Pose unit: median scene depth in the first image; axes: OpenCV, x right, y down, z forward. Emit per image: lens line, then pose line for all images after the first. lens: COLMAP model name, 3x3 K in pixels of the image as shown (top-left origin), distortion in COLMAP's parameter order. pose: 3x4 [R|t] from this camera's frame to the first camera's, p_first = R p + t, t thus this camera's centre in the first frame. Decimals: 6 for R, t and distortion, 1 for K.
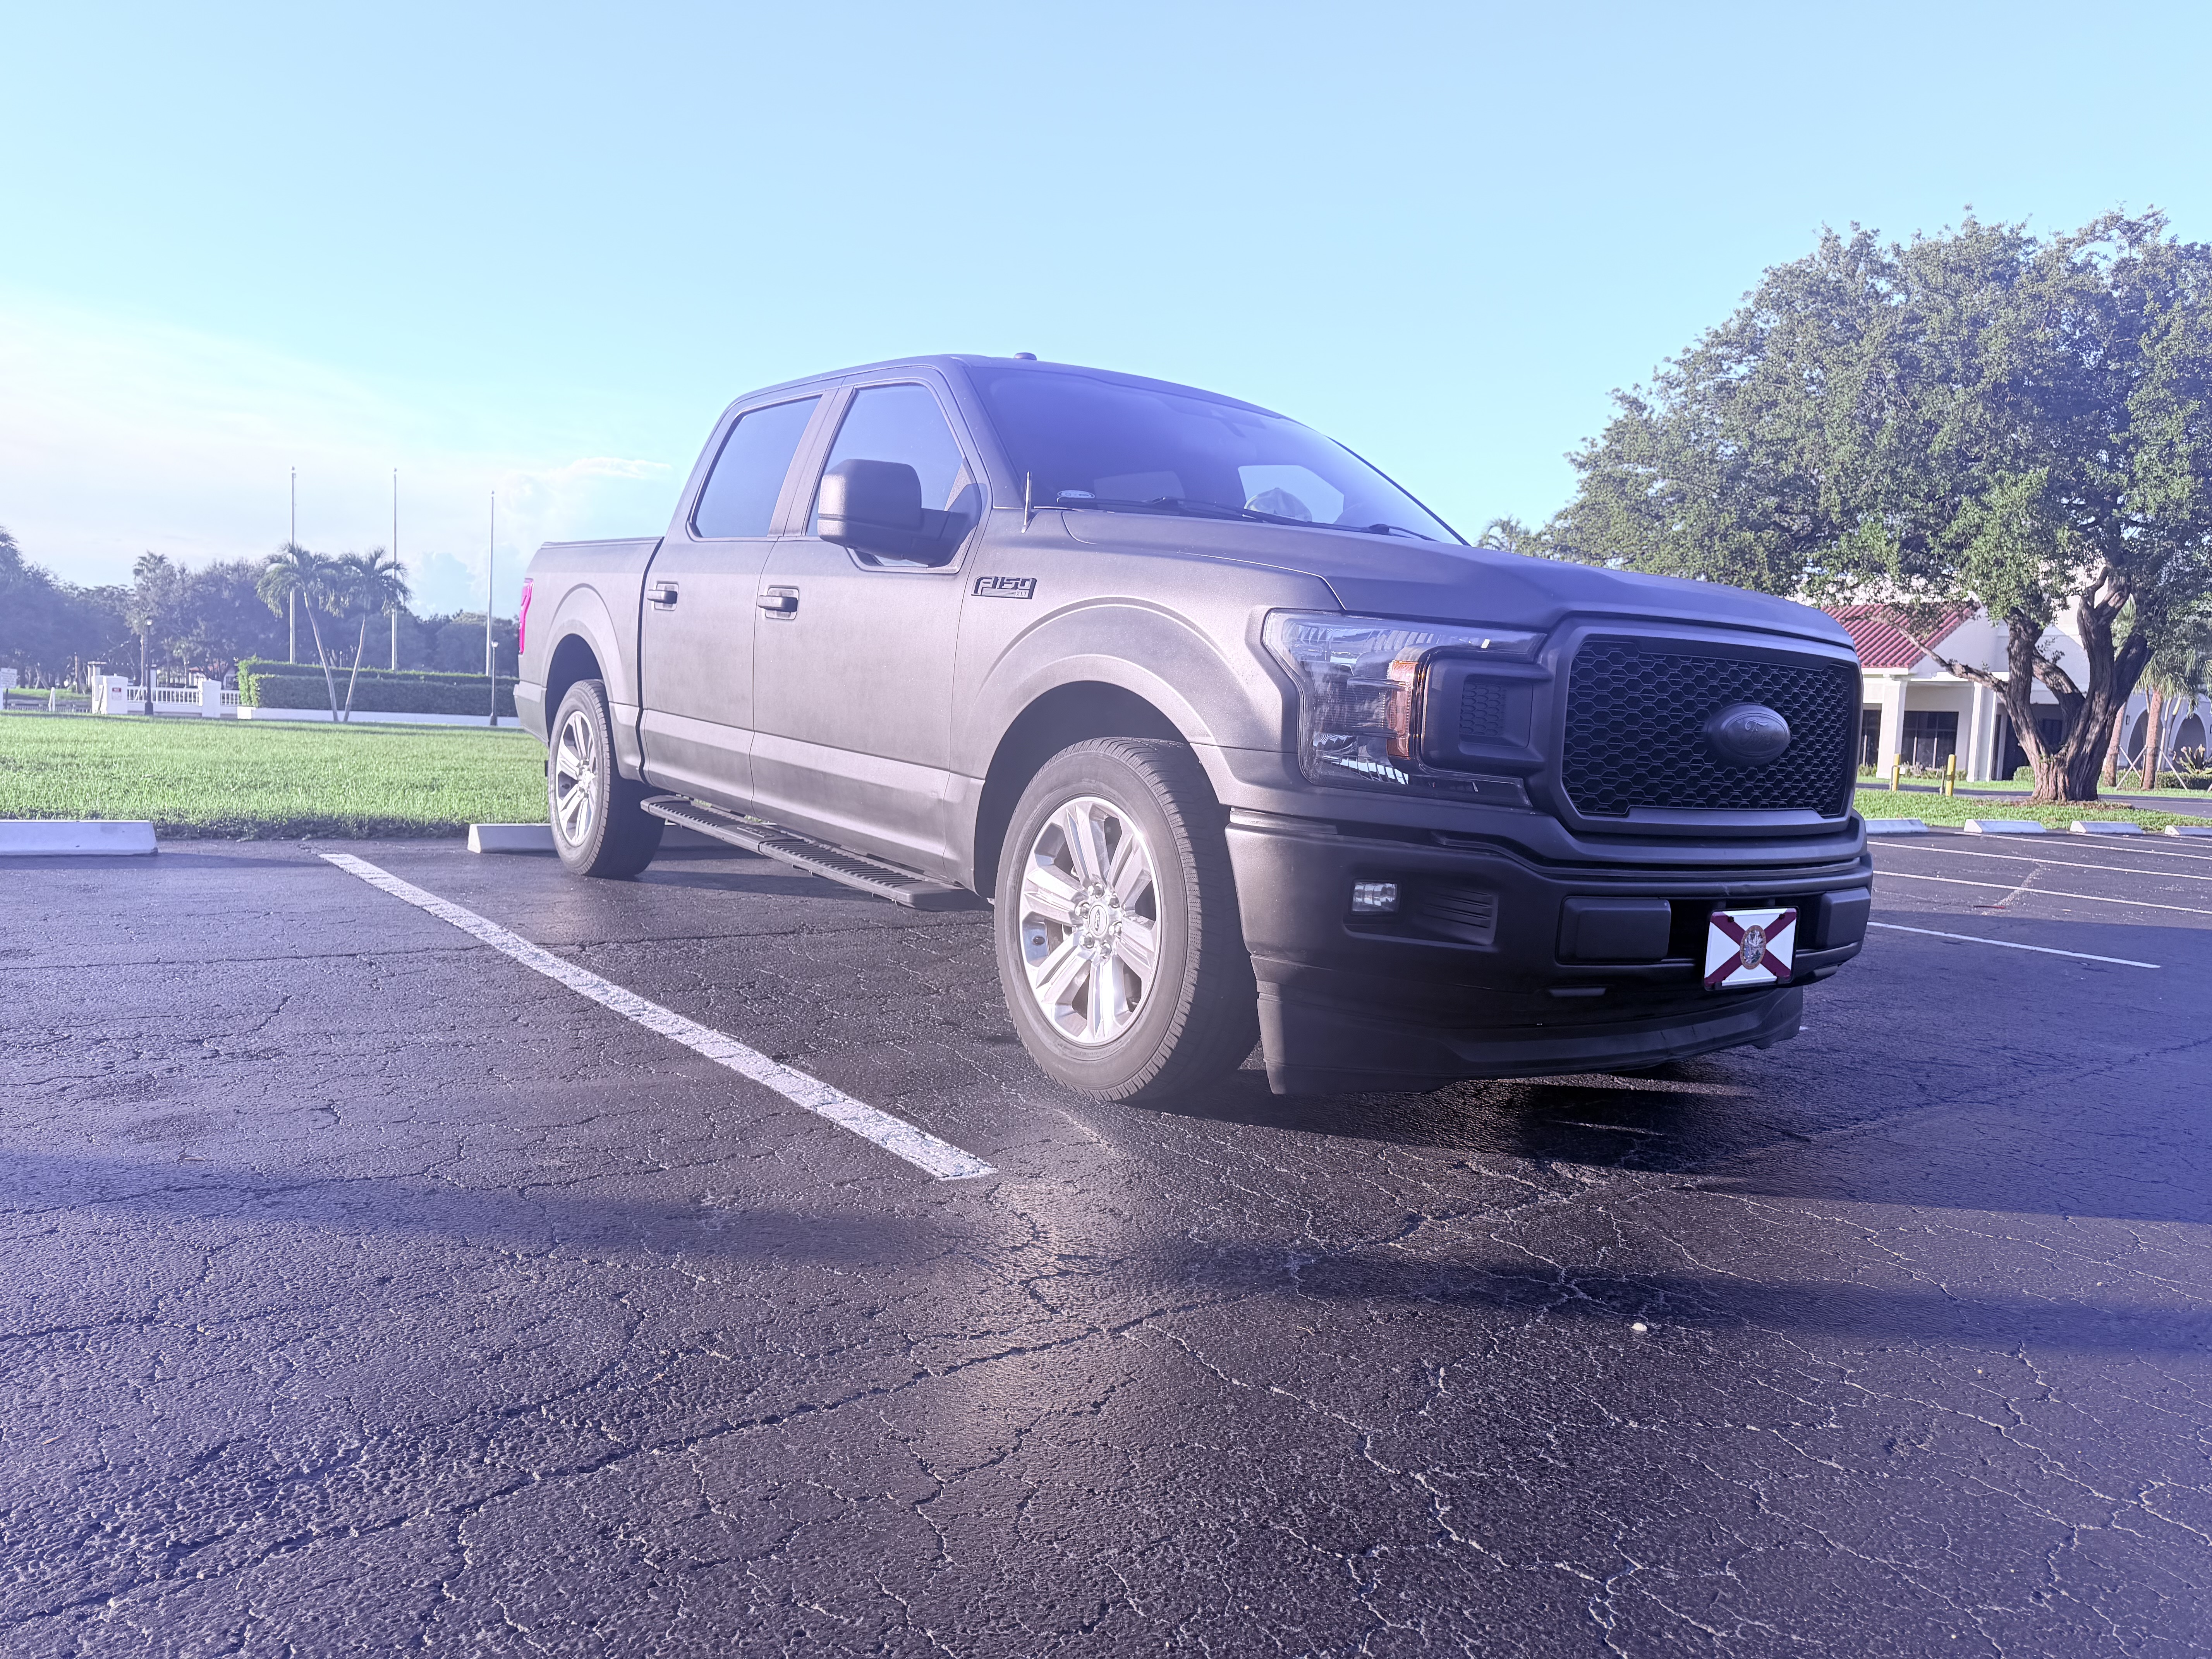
lens RADIAL K [[1544.0, 0, 1103.0], [0, 1544.0, 854.0], [0, 0, 1]] dist [0.002974, -0.006339]
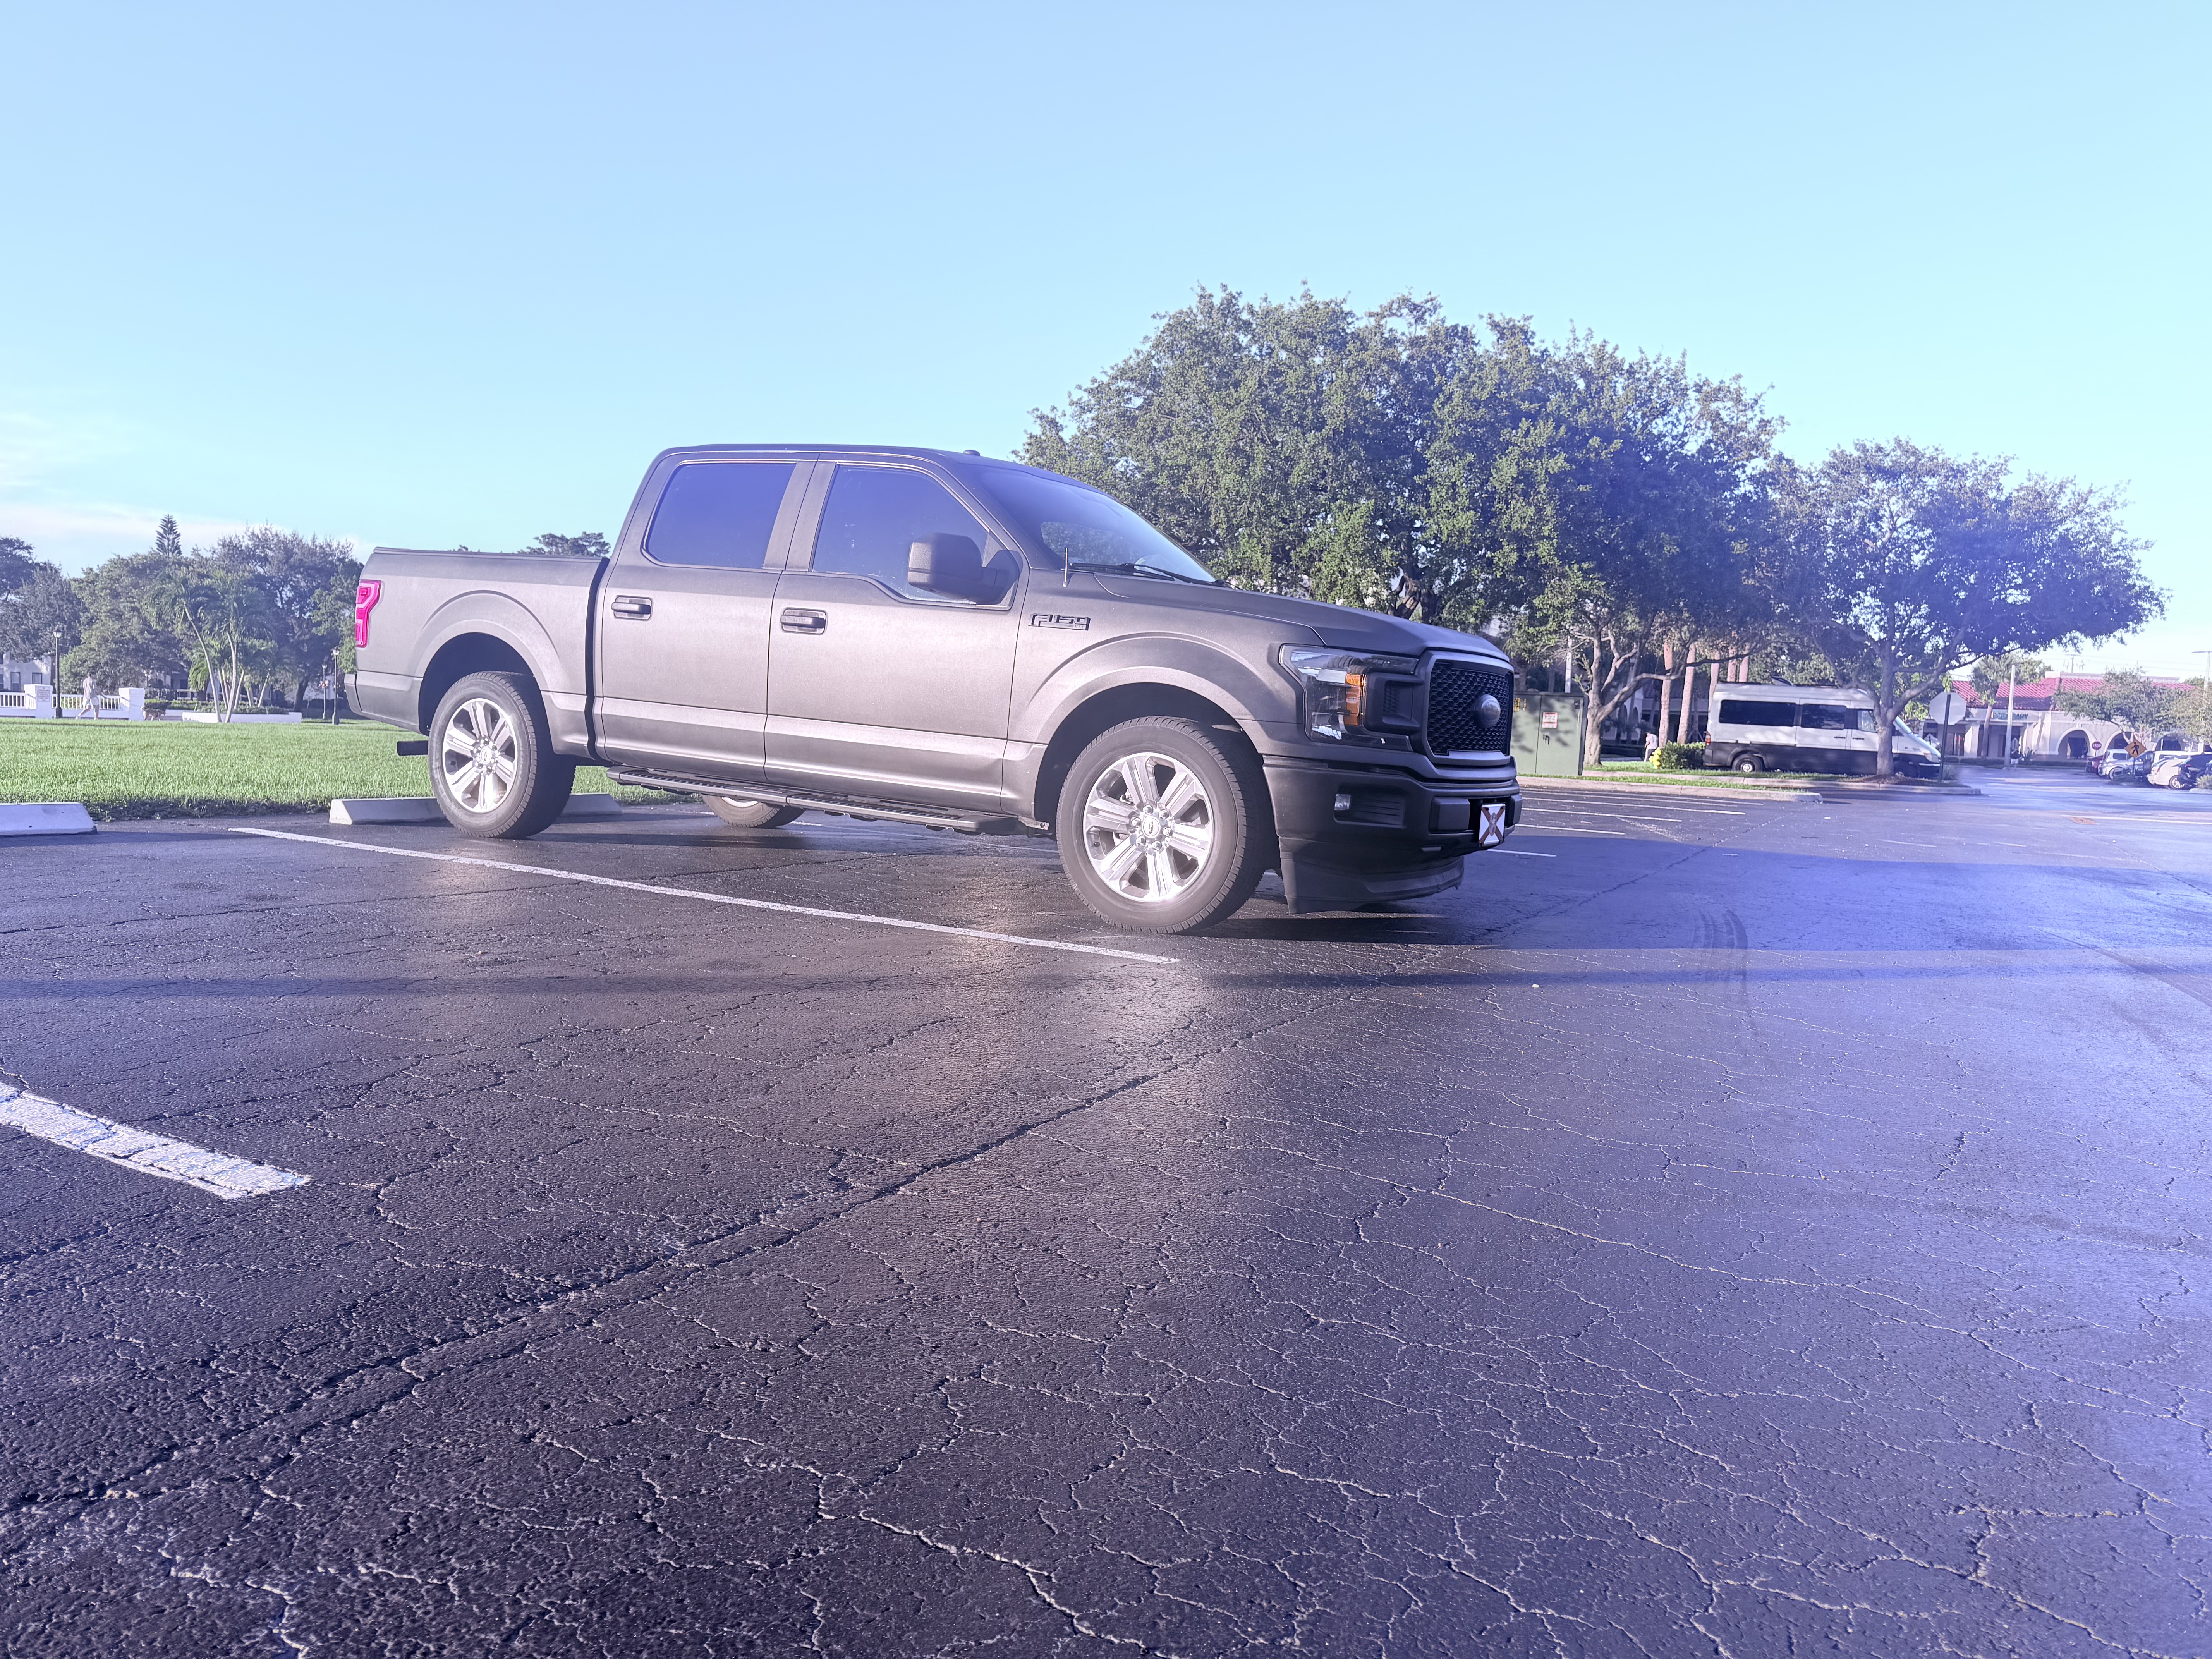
lens RADIAL K [[1525.2, 0, 1106.0], [0, 1525.2, 829.5], [0, 0, 1]] dist [0.122474, -0.001254]
pose [[0.915478, -0.039595, 0.400416, -0.381694], [0.040263, 0.999166, 0.006749, 0.017628], [-0.400349, 0.009943, 0.916309, -0.262120]]
